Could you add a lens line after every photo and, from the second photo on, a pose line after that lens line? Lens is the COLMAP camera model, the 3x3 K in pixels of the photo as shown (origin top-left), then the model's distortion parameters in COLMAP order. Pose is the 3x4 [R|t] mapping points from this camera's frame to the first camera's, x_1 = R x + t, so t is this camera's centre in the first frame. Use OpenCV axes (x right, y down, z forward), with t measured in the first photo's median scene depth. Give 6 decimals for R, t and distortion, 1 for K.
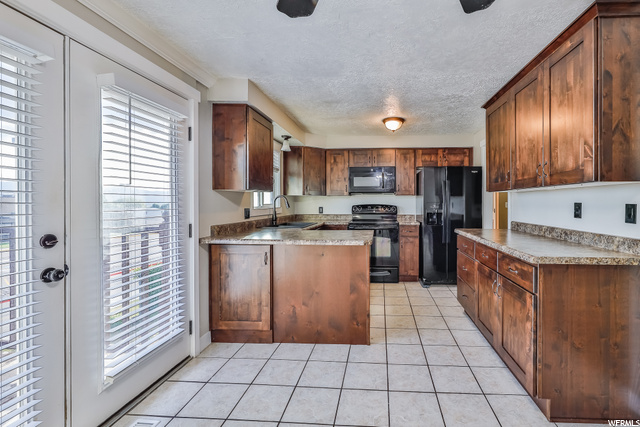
lens RADIAL K [[292.9, 0, 357.4], [0, 292.9, 203.5], [0, 0, 1]] dist [0.002816, 0.000424]
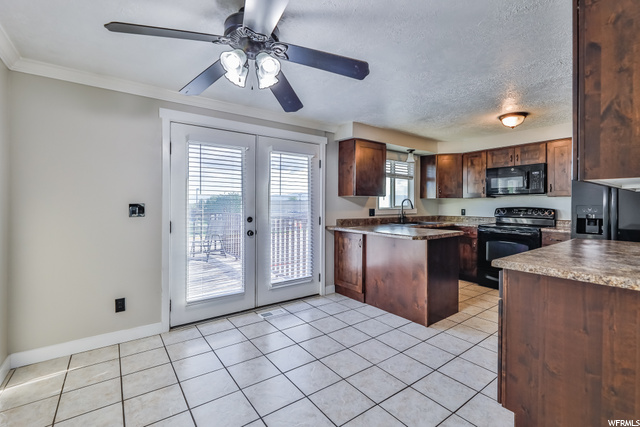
lens RADIAL K [[277.9, 0, 318.4], [0, 277.9, 204.7], [0, 0, 1]] dist [0.001081, 0.000245]
pose [[0.643027, 0.003752, -0.765834, 0.588728], [-0.005861, 0.999983, -0.000023, -0.001300], [0.765821, 0.004503, 0.643038, -0.041673]]
